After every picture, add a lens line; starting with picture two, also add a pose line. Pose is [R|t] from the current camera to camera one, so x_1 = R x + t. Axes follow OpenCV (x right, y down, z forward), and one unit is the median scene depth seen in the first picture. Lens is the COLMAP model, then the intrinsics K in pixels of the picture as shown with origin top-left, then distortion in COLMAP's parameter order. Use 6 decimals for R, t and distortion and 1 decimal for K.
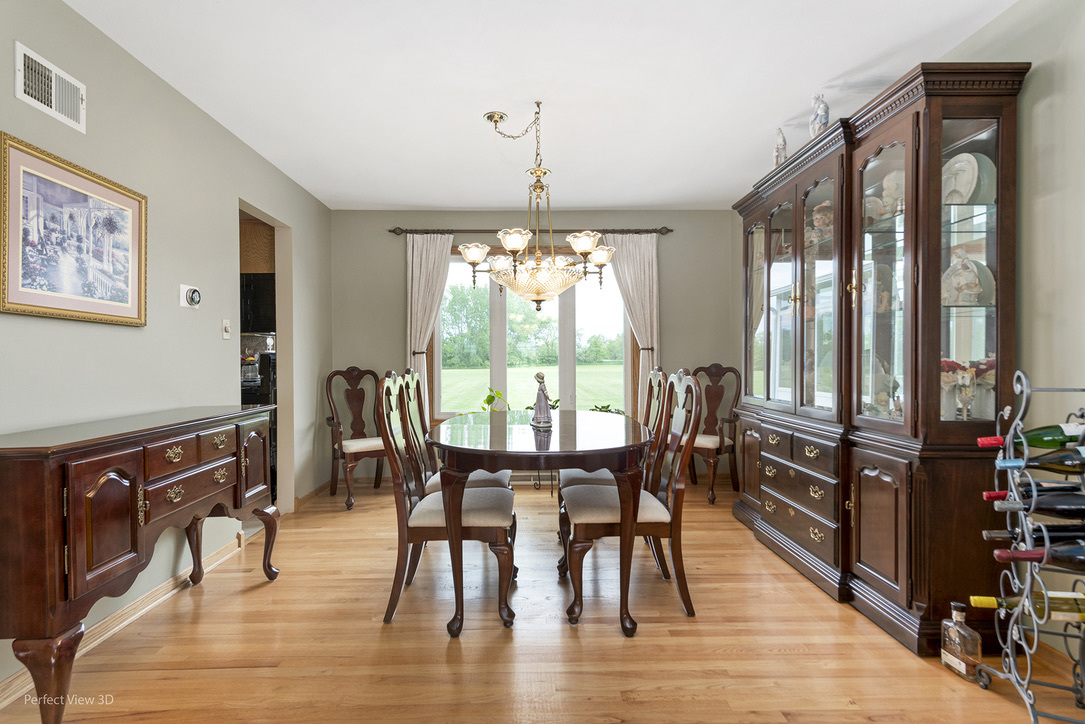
lens RADIAL K [[546.5, 0, 537.8], [0, 546.5, 357.4], [0, 0, 1]] dist [0.012648, 0.000018]
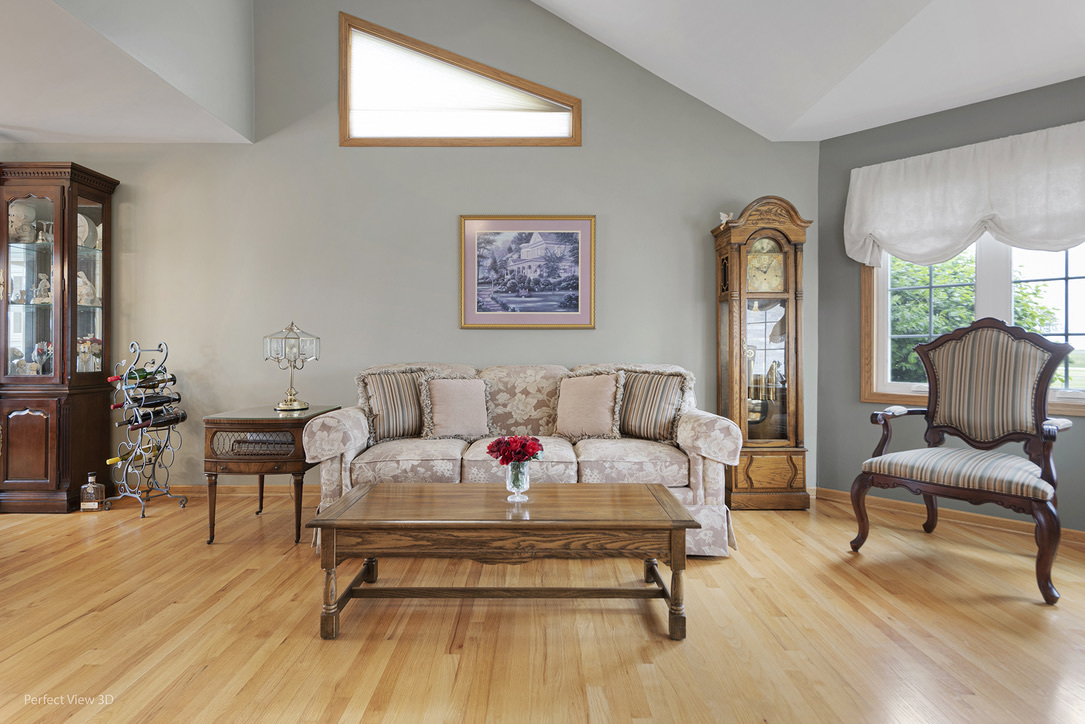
lens RADIAL K [[546.5, 0, 539.9], [0, 546.5, 357.8], [0, 0, 1]] dist [0.012648, 0.000018]
pose [[0.006075, -0.011572, 0.999915, -0.998435], [-0.004359, 0.999923, 0.011599, 0.045531], [-0.999972, -0.004429, 0.006024, -0.457044]]
